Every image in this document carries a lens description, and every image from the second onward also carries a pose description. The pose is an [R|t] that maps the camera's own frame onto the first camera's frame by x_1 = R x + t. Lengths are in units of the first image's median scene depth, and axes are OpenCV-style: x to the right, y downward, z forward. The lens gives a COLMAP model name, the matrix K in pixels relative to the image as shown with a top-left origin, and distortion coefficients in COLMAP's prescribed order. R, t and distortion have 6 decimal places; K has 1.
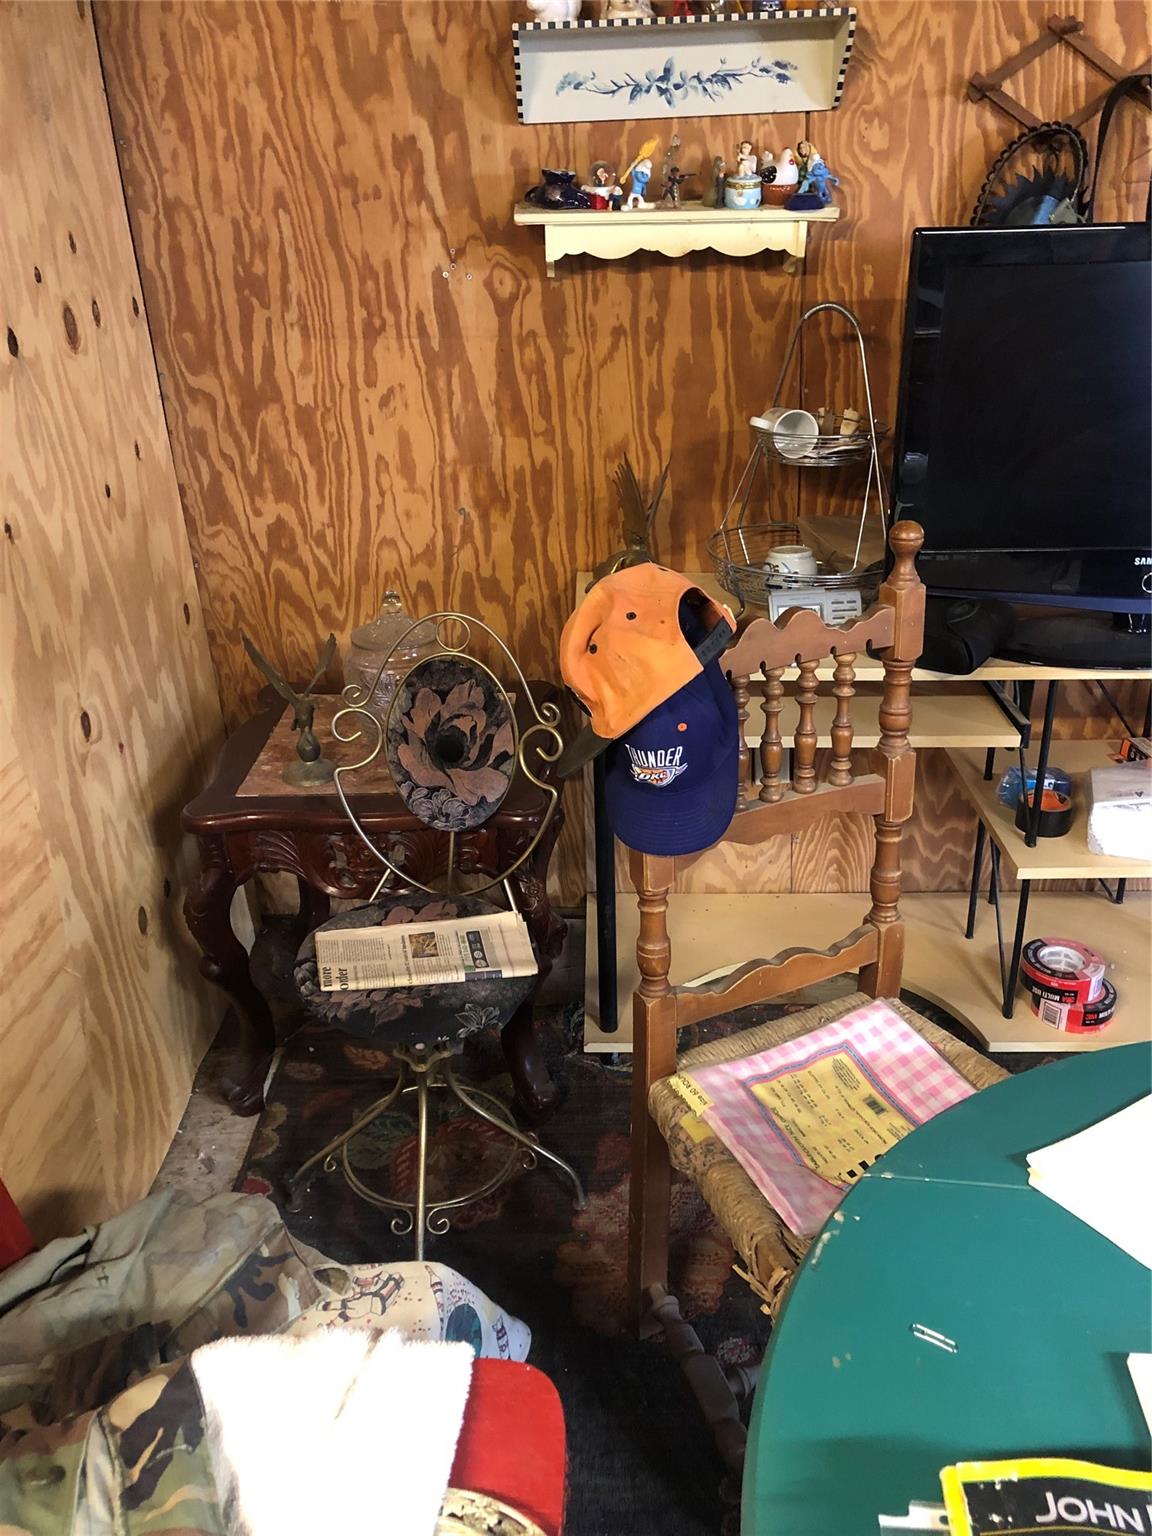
lens RADIAL K [[1239.2, 0, 576.0], [0, 1239.2, 768.0], [0, 0, 1]] dist [0.002147, -0.005642]
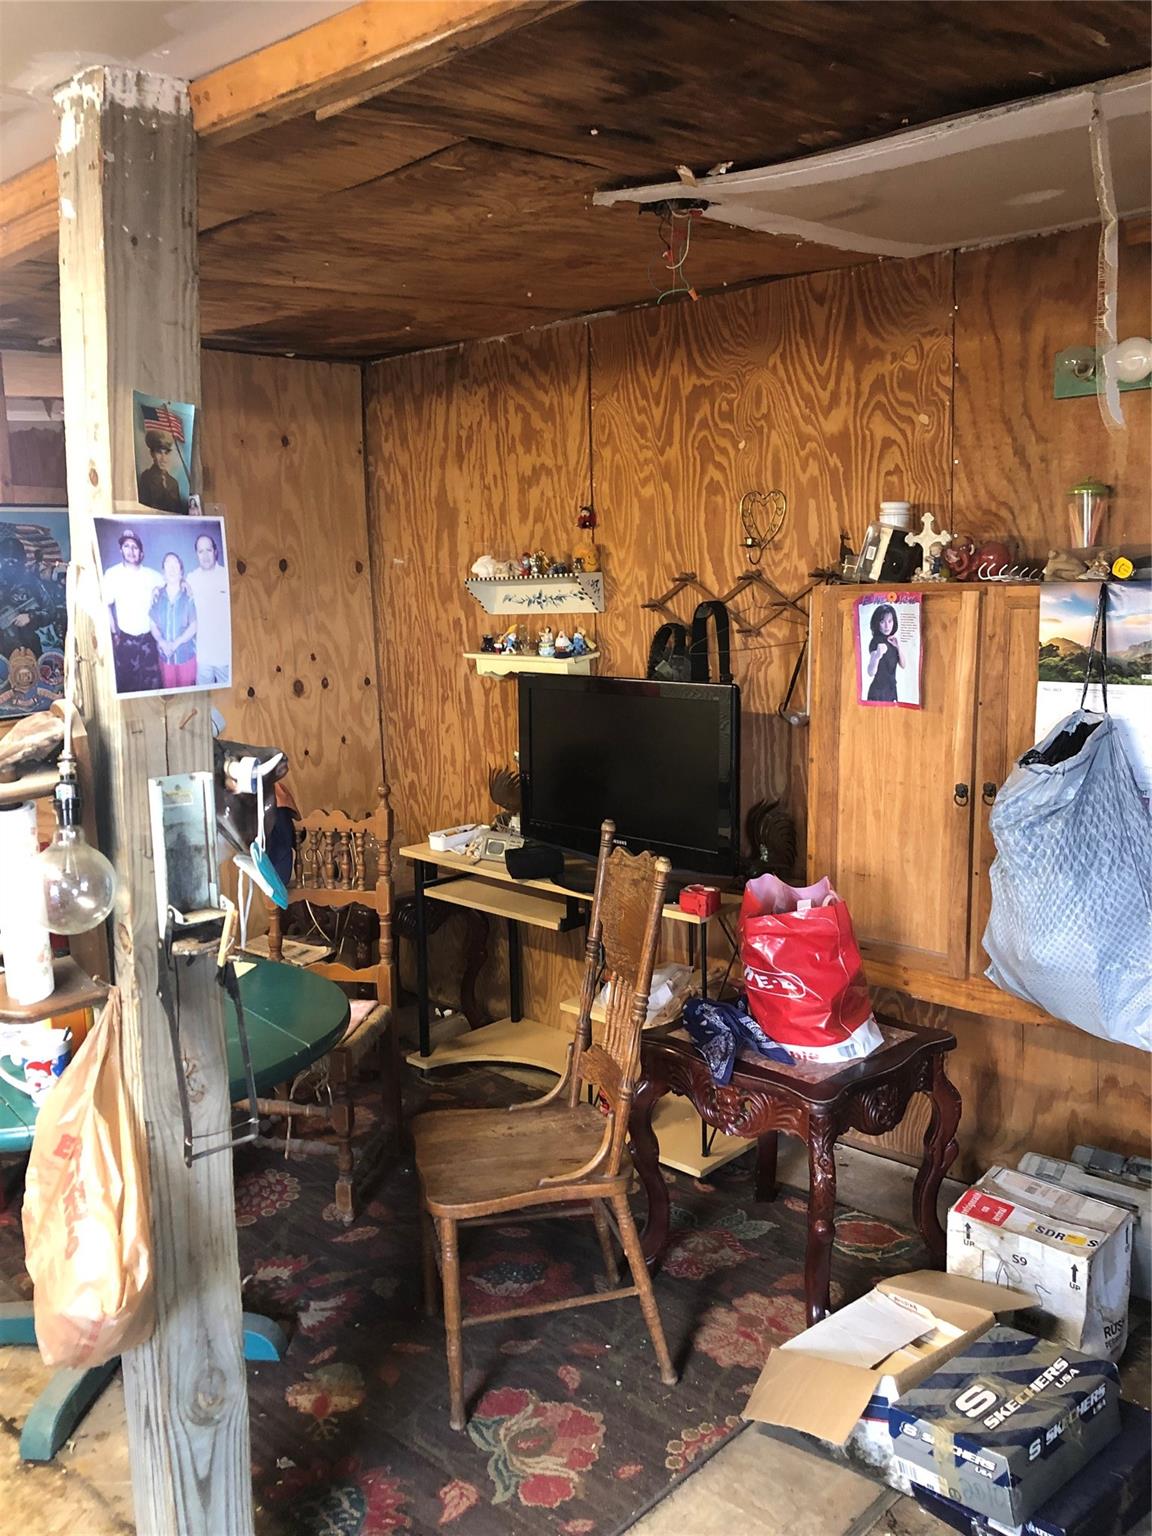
lens RADIAL K [[1239.2, 0, 576.0], [0, 1239.2, 768.0], [0, 0, 1]] dist [0.002147, -0.005642]
pose [[0.757894, 0.106329, -0.643655, 1.480666], [-0.277215, 0.945612, -0.170205, 0.067042], [0.590550, 0.307429, 0.746149, -0.455583]]
